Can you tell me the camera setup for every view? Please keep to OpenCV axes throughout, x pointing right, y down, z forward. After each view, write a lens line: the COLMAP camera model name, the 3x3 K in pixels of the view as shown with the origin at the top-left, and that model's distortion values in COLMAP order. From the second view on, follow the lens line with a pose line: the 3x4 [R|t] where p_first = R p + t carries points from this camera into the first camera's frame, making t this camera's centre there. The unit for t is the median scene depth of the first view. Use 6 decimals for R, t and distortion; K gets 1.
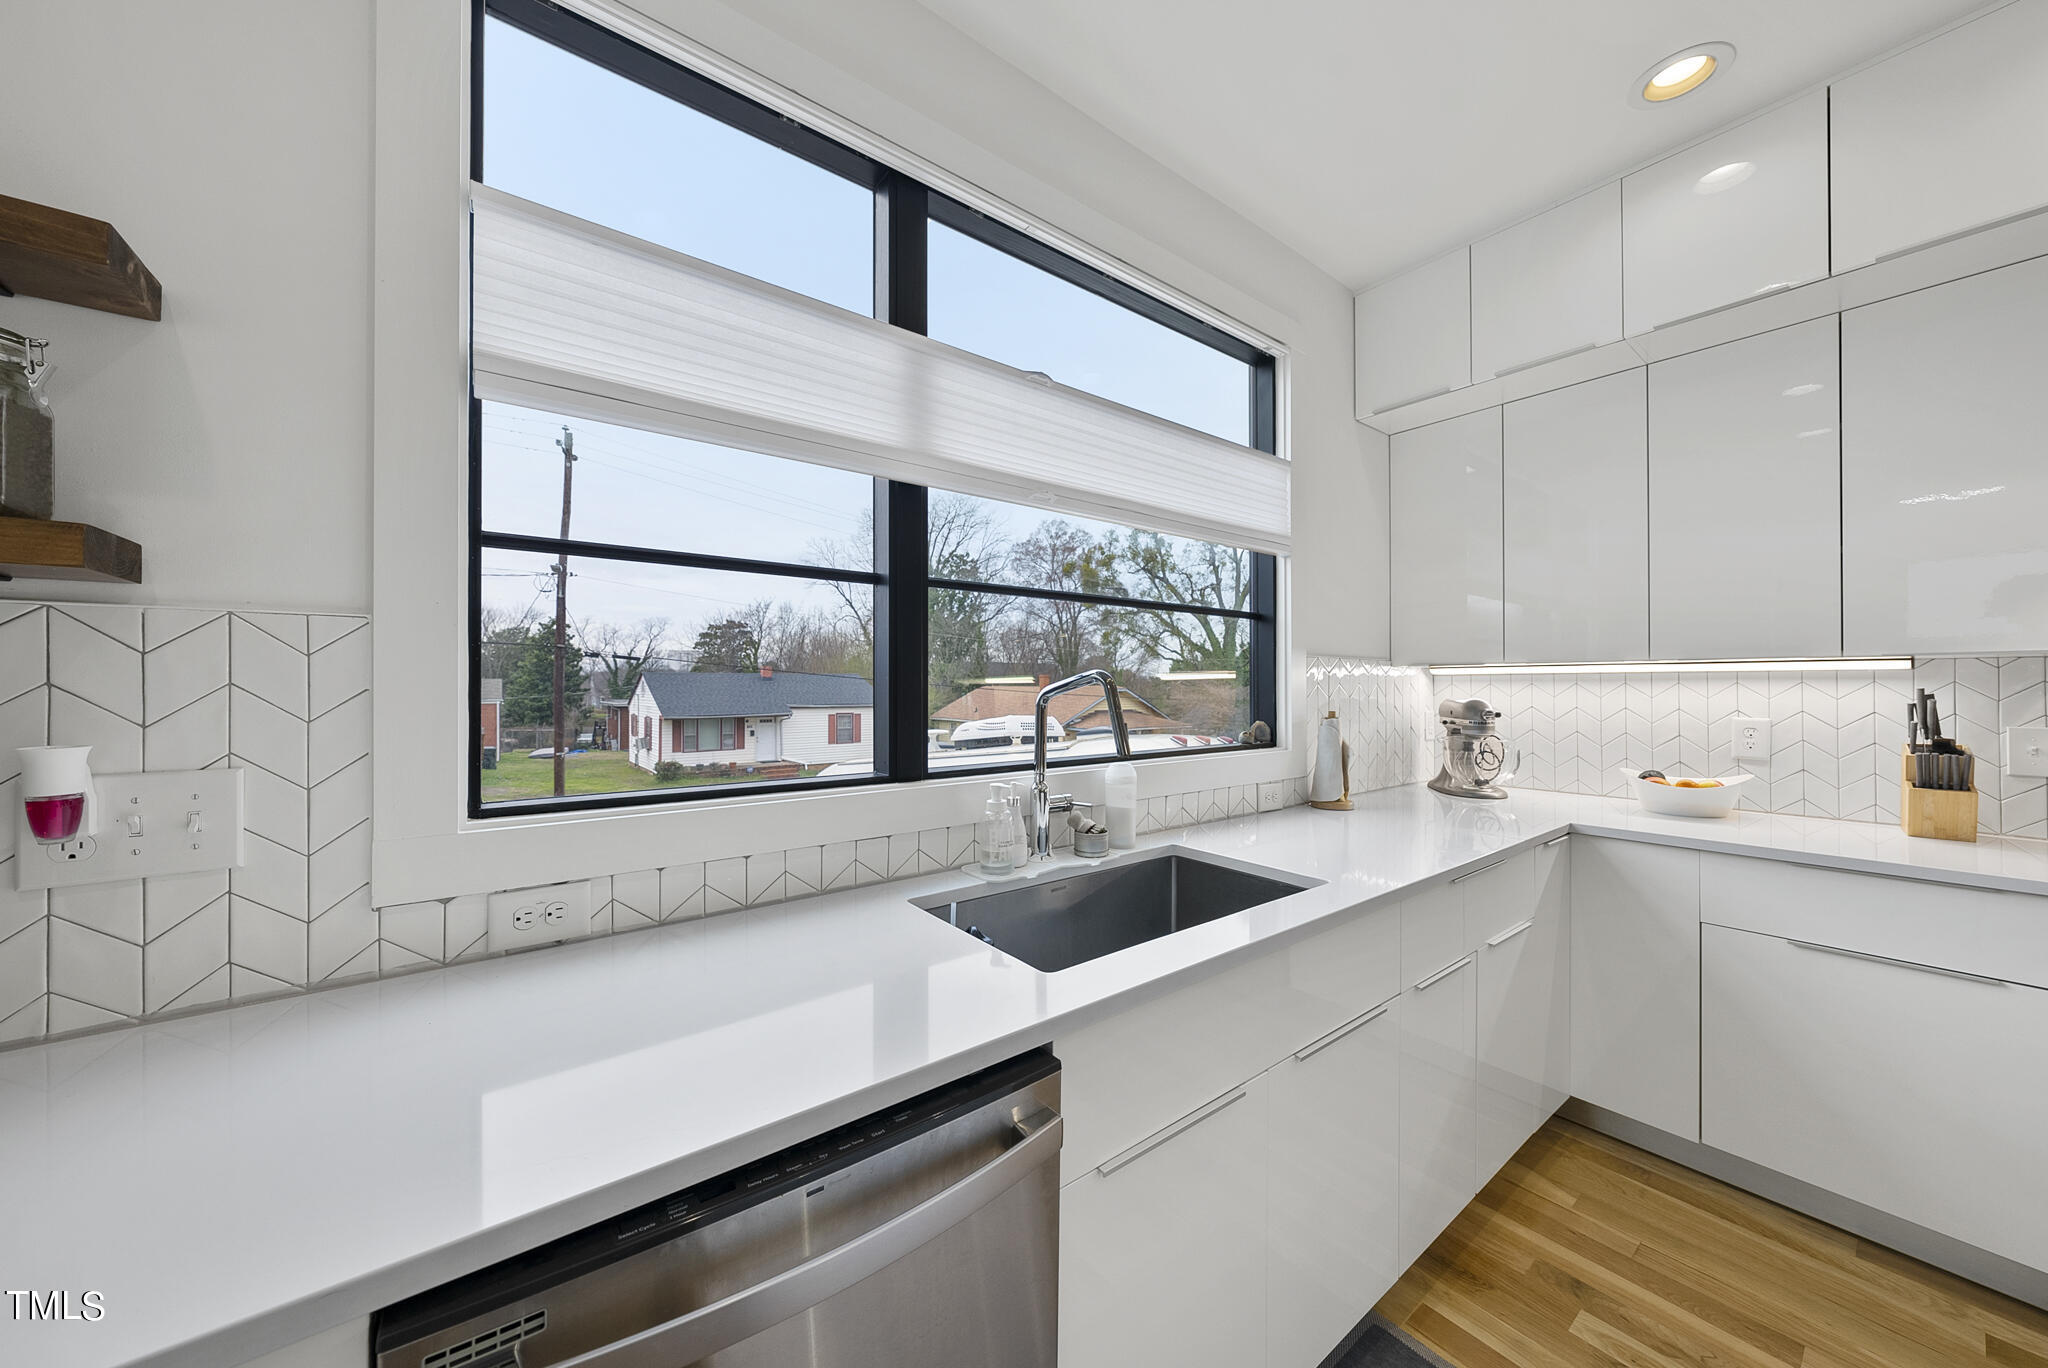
lens RADIAL K [[709.6, 0, 1029.8], [0, 709.6, 679.7], [0, 0, 1]] dist [-0.000059, 0.000111]
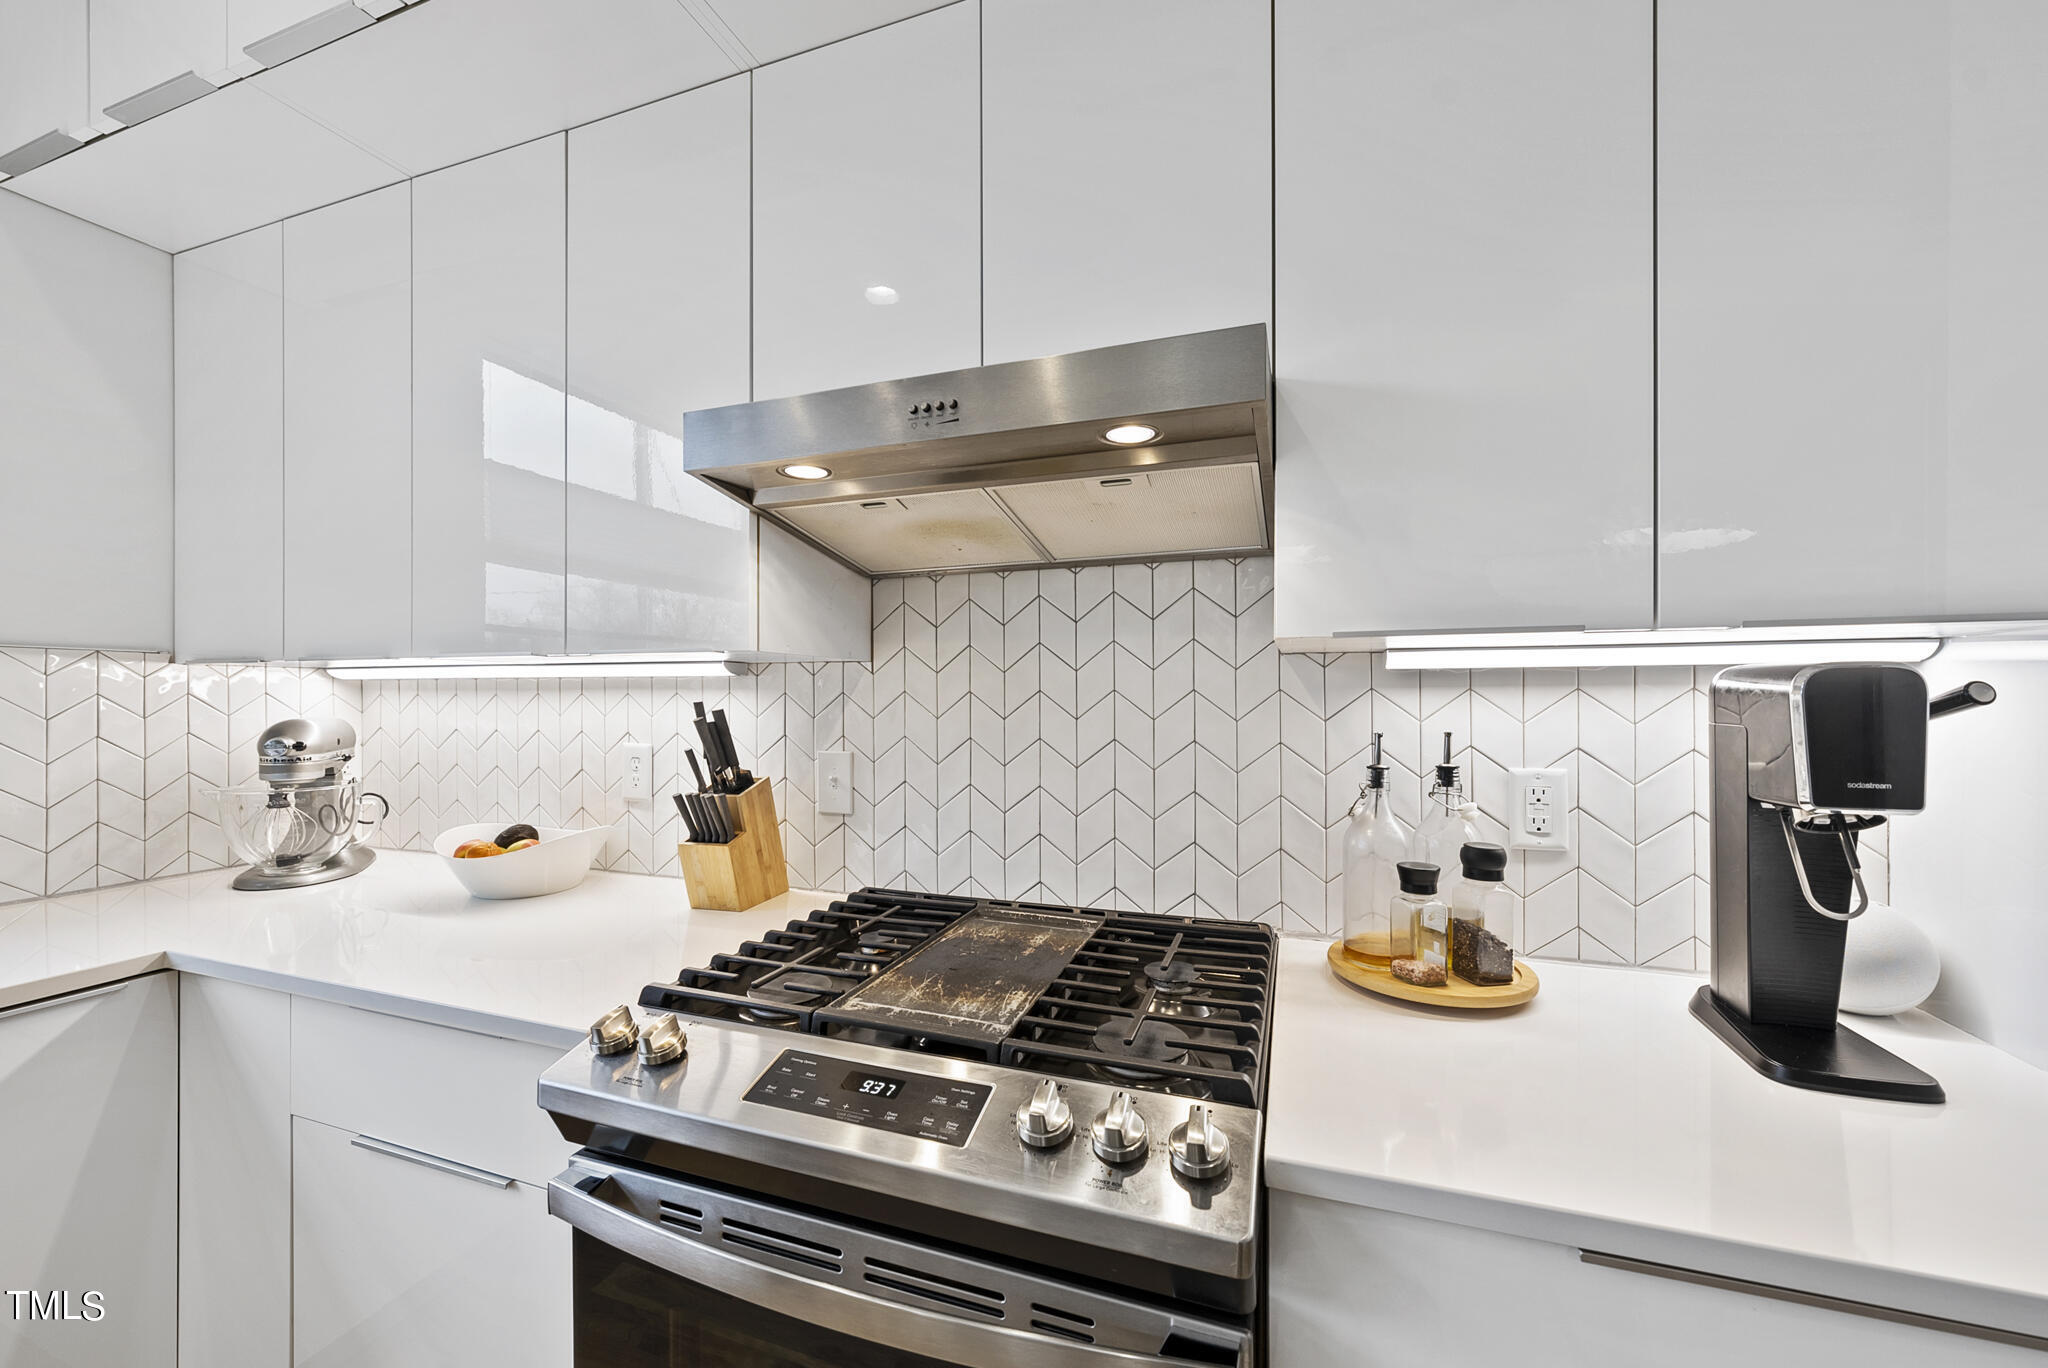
lens RADIAL K [[780.7, 0, 1035.3], [0, 780.7, 687.9], [0, 0, 1]] dist [-0.001841, -0.000203]
pose [[0.842499, 0.002097, 0.538694, 0.928233], [-0.004227, 0.999987, 0.002719, -0.005161], [-0.538681, -0.004568, 0.842497, 0.128939]]
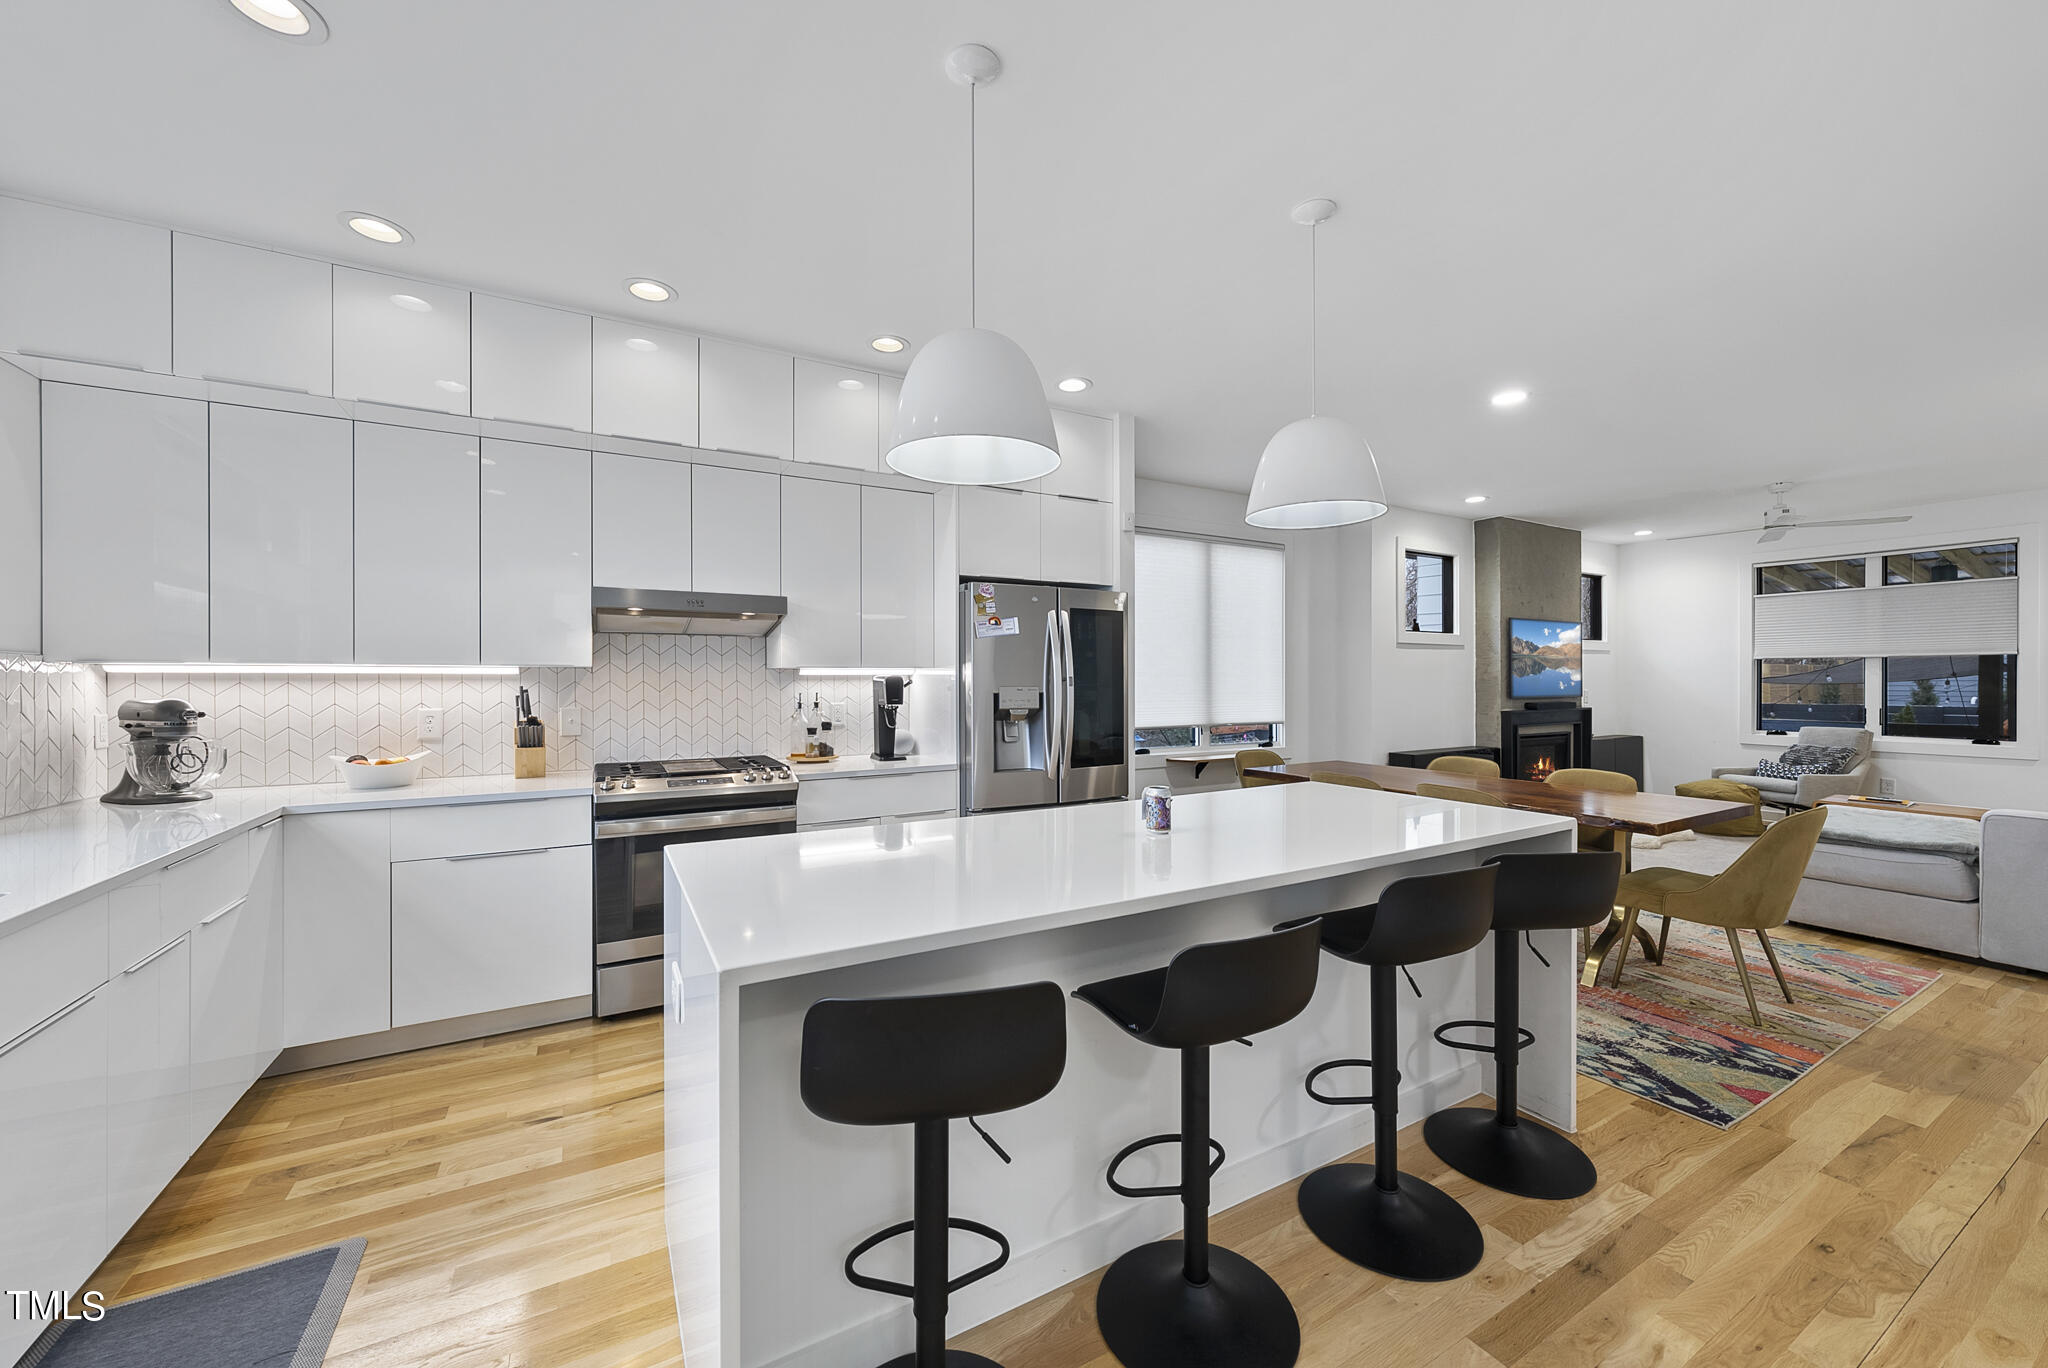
lens RADIAL K [[780.7, 0, 1035.3], [0, 780.7, 687.9], [0, 0, 1]] dist [-0.001841, -0.000203]
pose [[0.143580, -0.003881, 0.989631, -0.281331], [-0.006273, 0.999969, 0.004832, 0.000128], [-0.989619, -0.006902, 0.143551, -0.346288]]
